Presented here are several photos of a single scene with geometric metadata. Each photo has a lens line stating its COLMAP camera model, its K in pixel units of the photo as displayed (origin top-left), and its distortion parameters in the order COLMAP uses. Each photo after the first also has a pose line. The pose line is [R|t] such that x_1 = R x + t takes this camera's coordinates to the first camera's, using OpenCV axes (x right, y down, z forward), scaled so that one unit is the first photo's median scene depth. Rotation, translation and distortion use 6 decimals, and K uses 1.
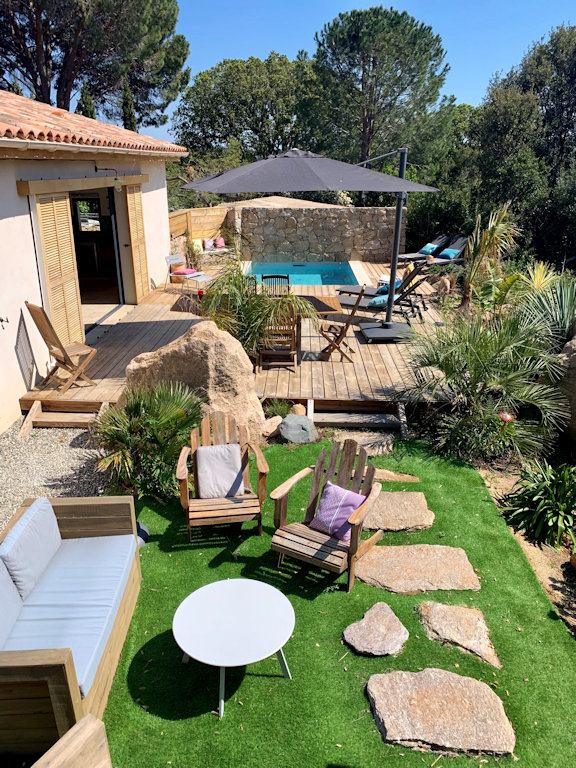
lens RADIAL K [[584.0, 0, 288.0], [0, 584.0, 384.0], [0, 0, 1]] dist [0.067705, -0.120530]
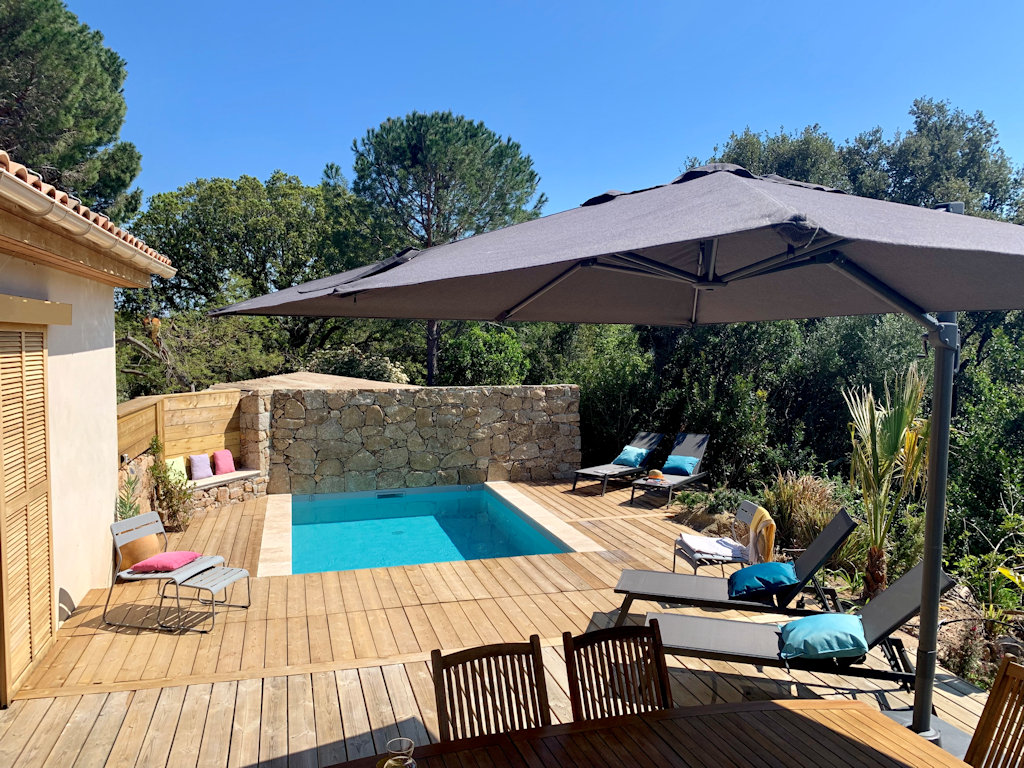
lens RADIAL K [[778.7, 0, 512.0], [0, 778.7, 384.0], [0, 0, 1]] dist [0.067705, -0.120530]
pose [[0.954094, -0.016074, 0.299076, -0.080540], [0.103121, 0.955136, -0.277636, -0.096562], [-0.281196, 0.295732, 0.912947, 0.323366]]
